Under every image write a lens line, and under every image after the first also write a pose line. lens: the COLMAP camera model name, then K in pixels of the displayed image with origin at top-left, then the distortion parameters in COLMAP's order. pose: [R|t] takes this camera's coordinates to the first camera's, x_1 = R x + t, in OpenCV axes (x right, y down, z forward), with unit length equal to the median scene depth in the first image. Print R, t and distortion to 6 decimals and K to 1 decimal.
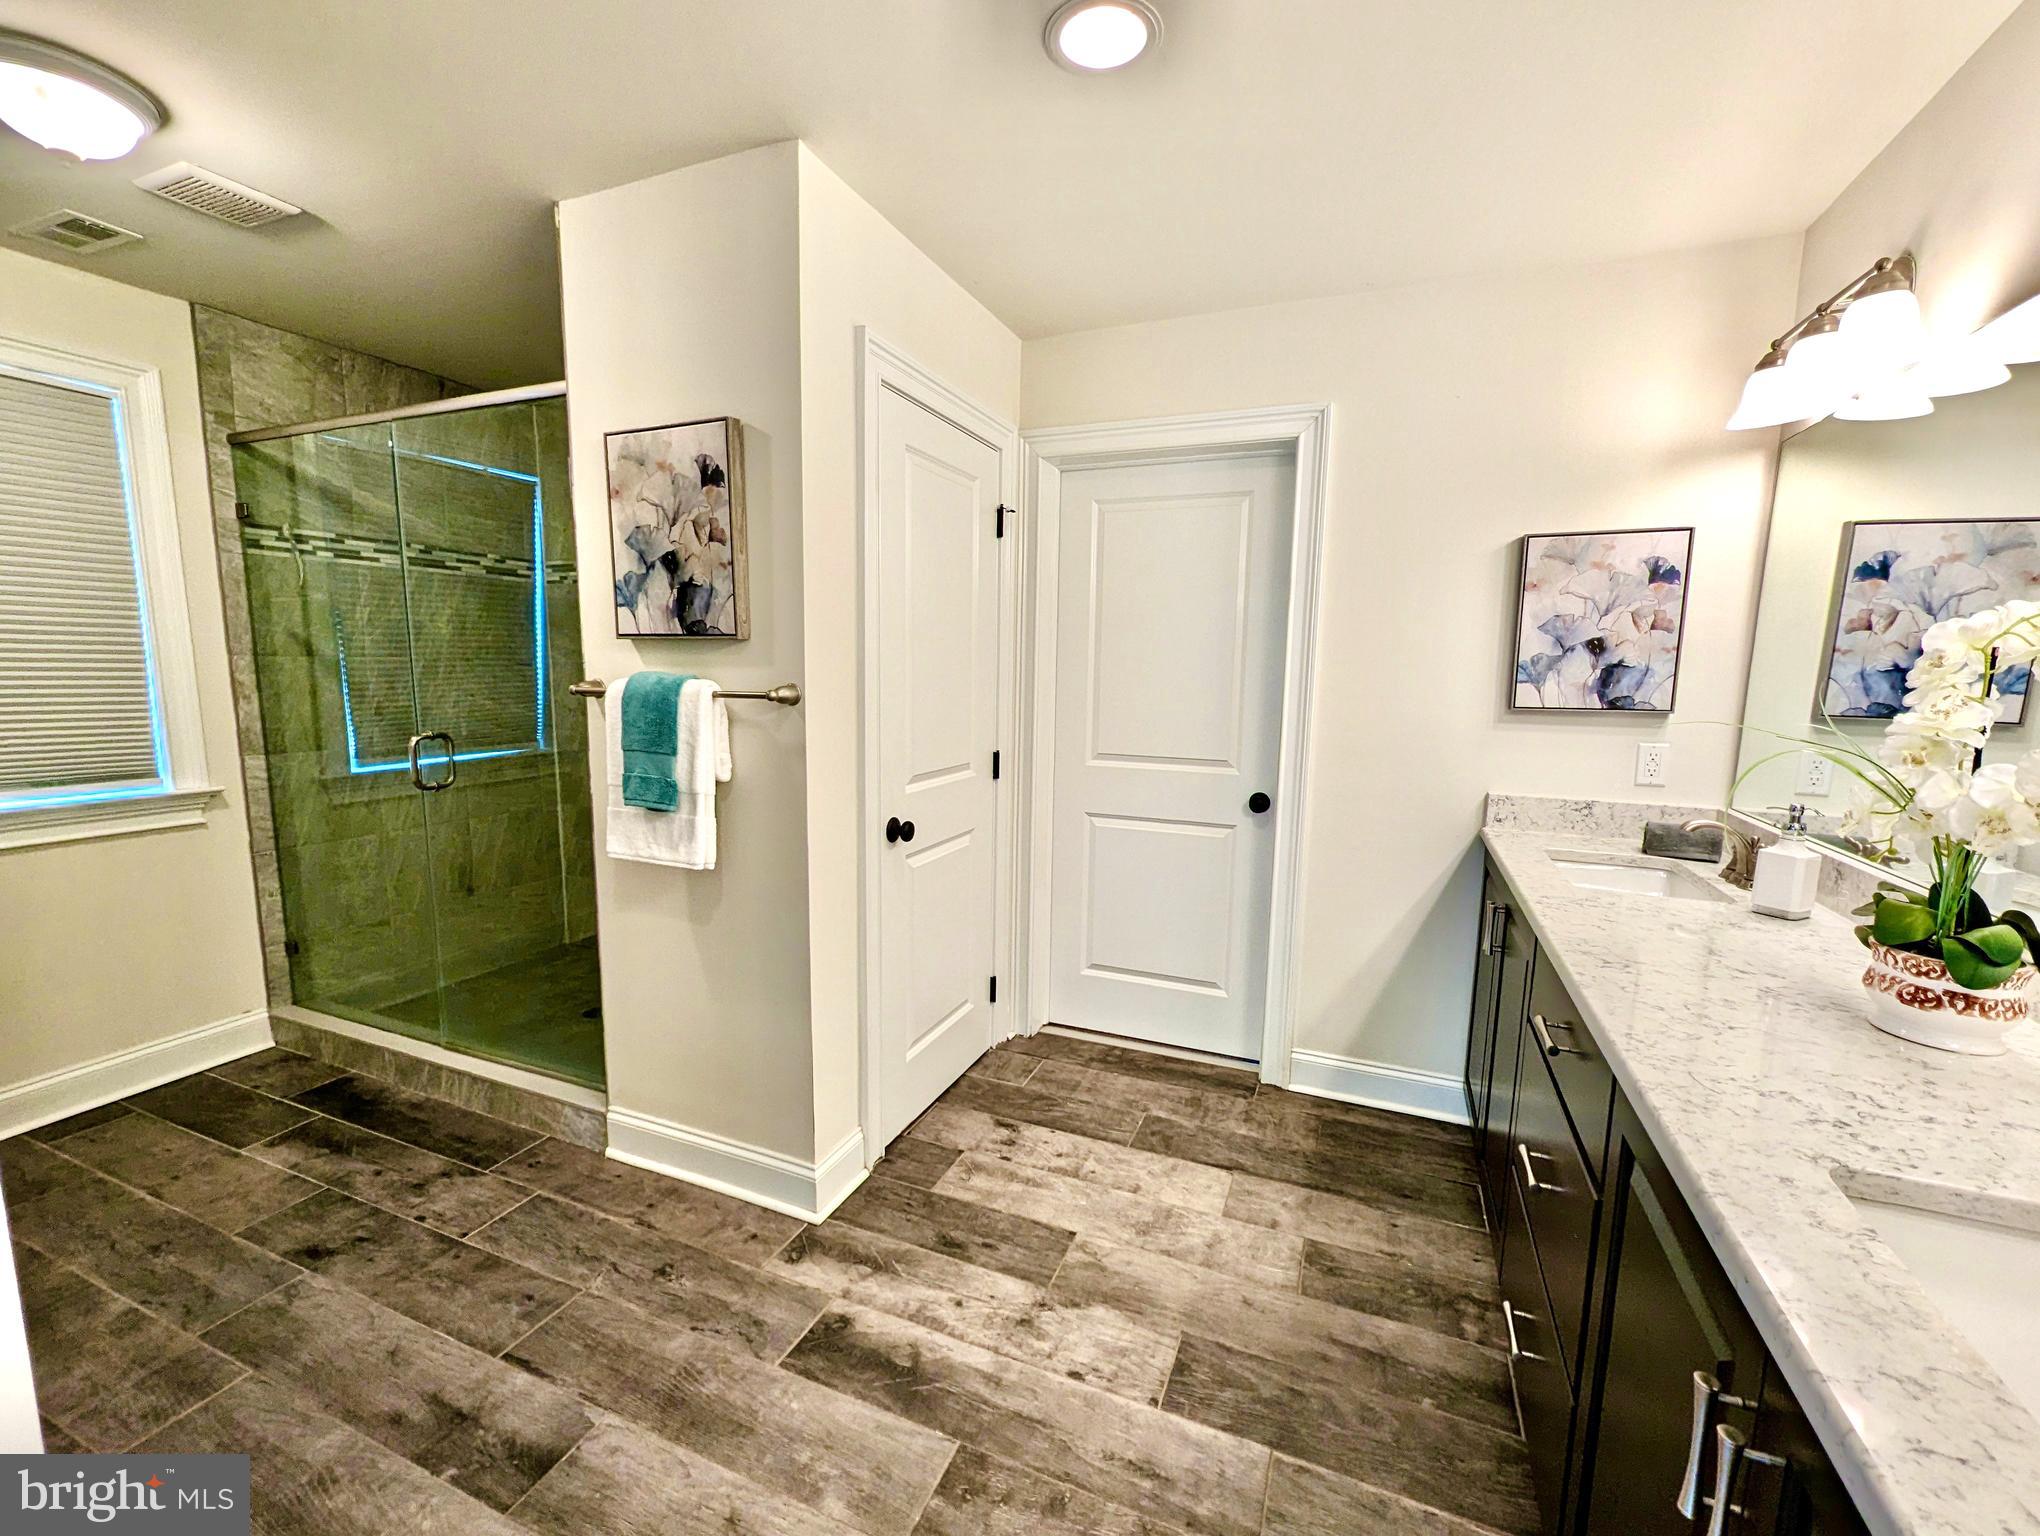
lens RADIAL K [[843.6, 0, 1028.6], [0, 843.6, 786.7], [0, 0, 1]] dist [0.000384, -0.000704]
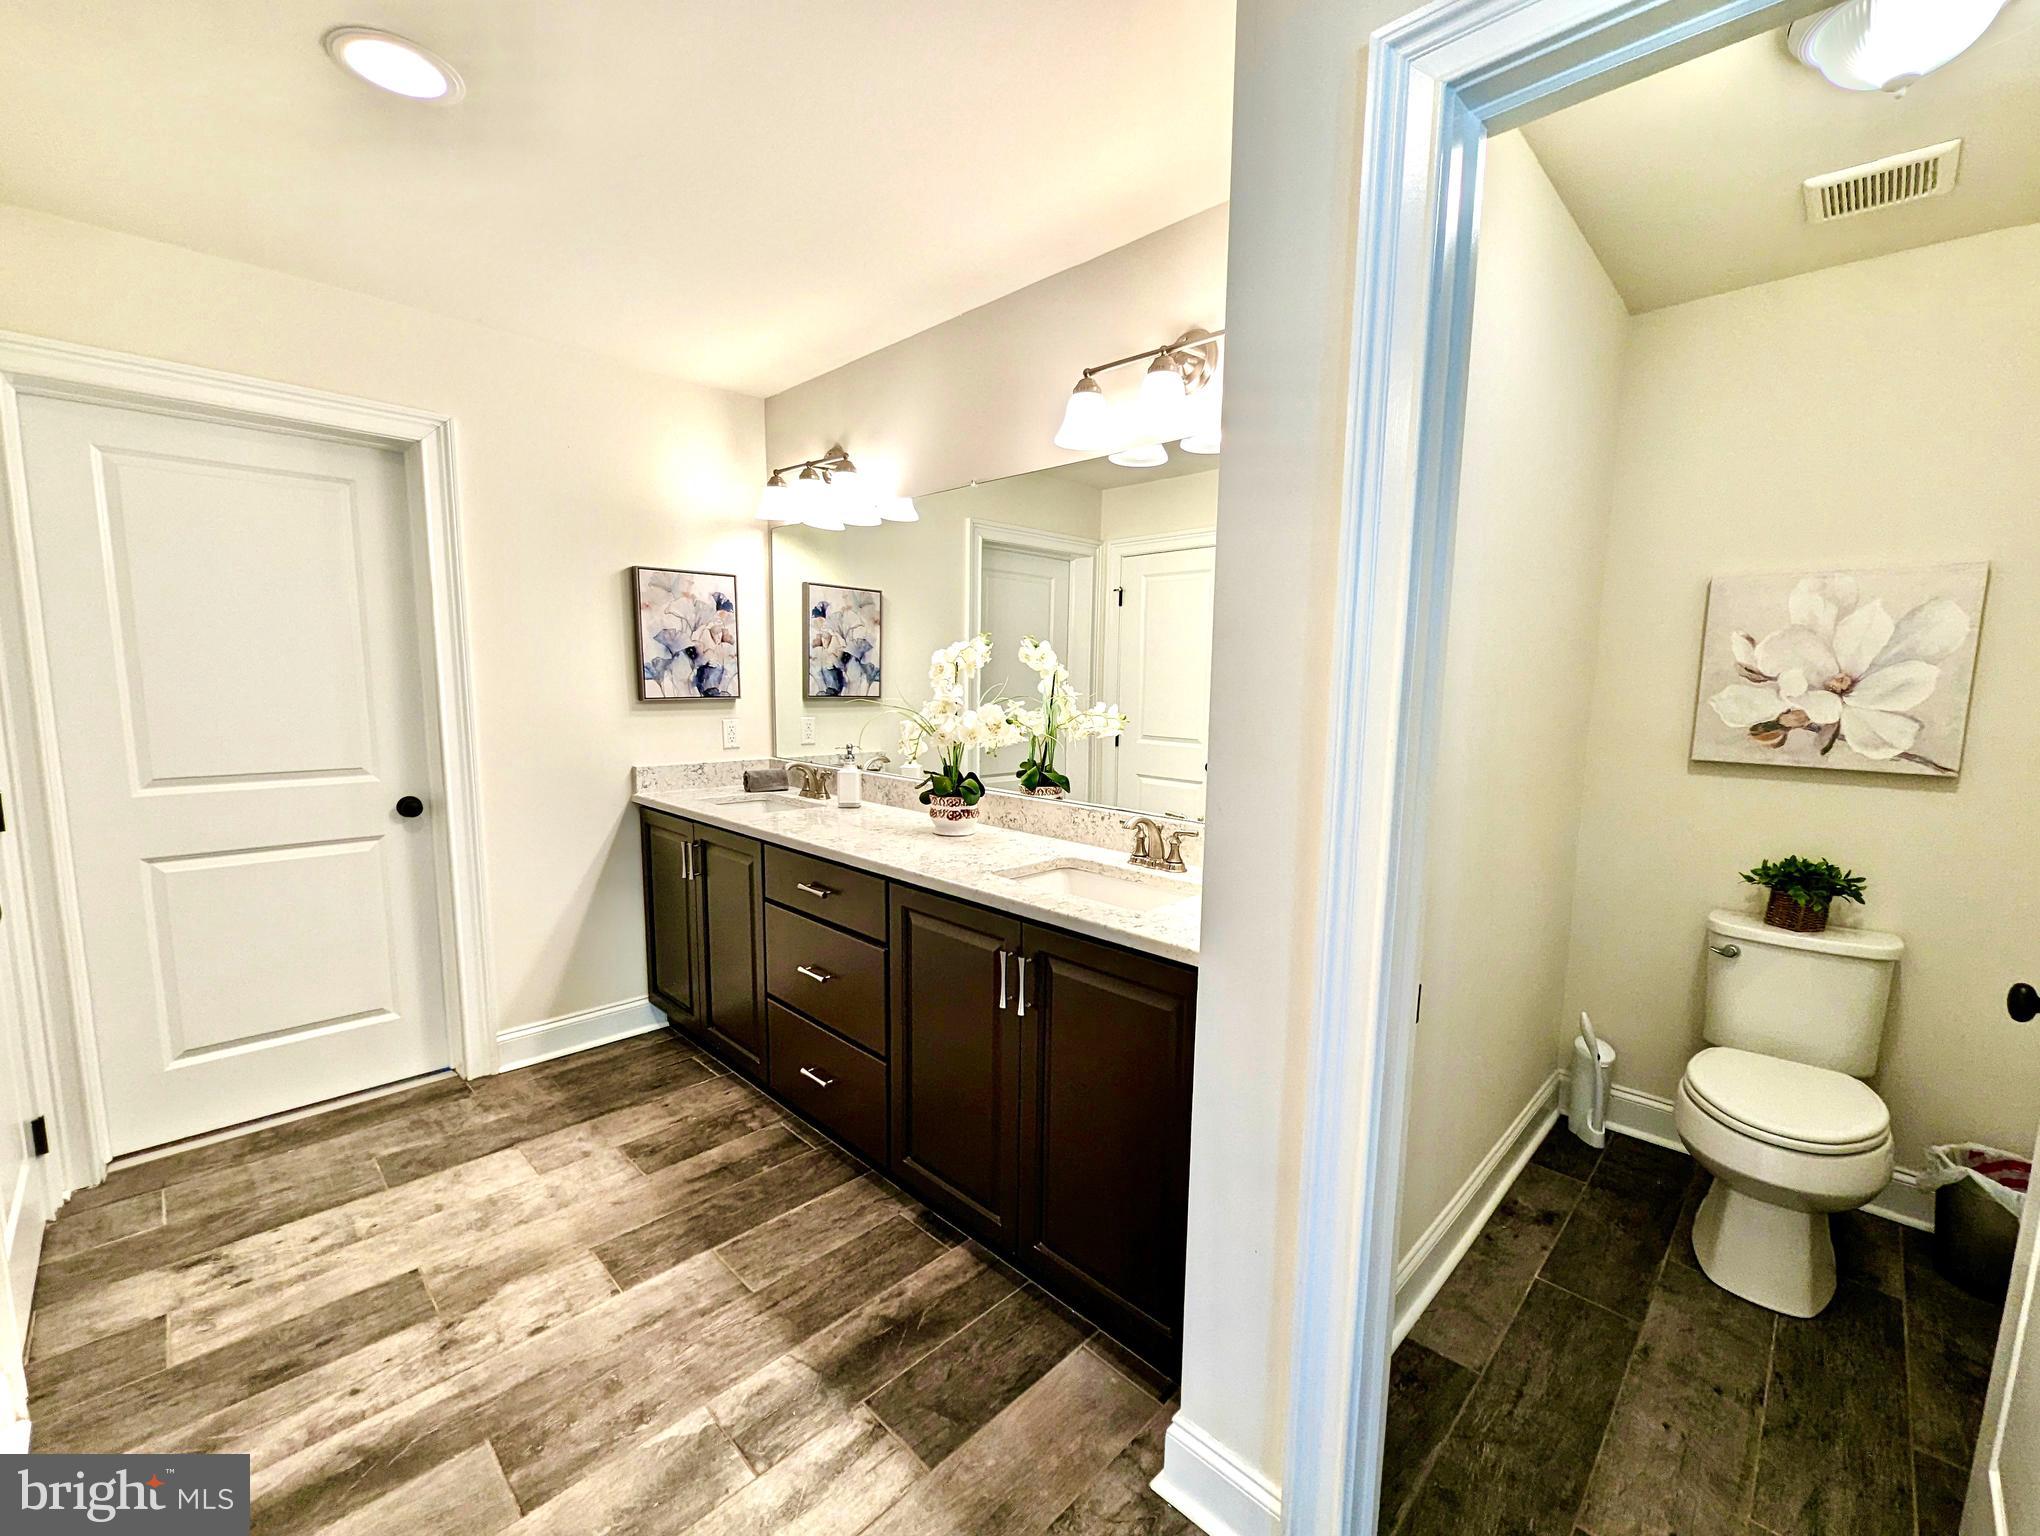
lens RADIAL K [[843.6, 0, 1033.0], [0, 843.6, 770.4], [0, 0, 1]] dist [0.000384, -0.000704]
pose [[0.377321, -0.121761, 0.918043, -0.455563], [0.114527, 0.989844, 0.084213, -0.029250], [-0.918974, 0.073365, 0.387434, -0.049560]]
